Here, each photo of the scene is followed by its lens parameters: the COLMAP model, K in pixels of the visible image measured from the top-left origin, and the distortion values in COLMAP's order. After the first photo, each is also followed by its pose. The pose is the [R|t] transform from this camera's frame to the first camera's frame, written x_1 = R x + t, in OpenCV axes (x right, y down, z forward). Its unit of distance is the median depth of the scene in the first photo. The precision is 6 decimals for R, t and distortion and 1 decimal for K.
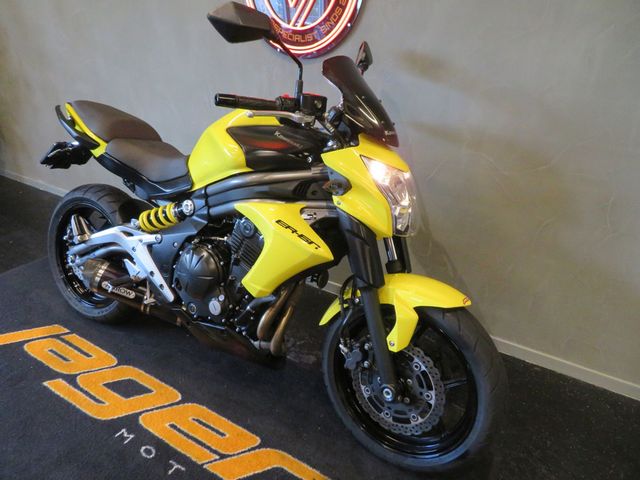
lens RADIAL K [[457.6, 0, 322.8], [0, 457.6, 240.6], [0, 0, 1]] dist [-0.008267, 0.007195]
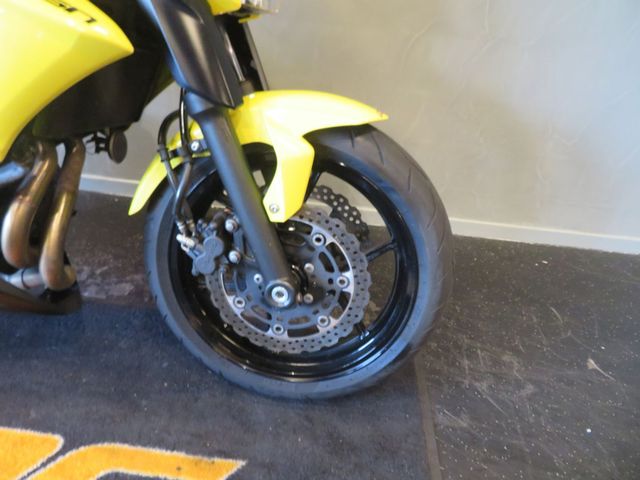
lens RADIAL K [[457.6, 0, 319.5], [0, 457.6, 239.2], [0, 0, 1]] dist [-0.008267, 0.007195]
pose [[0.895365, -0.205813, 0.394921, -0.027095], [0.141702, 0.972376, 0.185486, 0.146613], [-0.422187, -0.110116, 0.899796, 0.410888]]
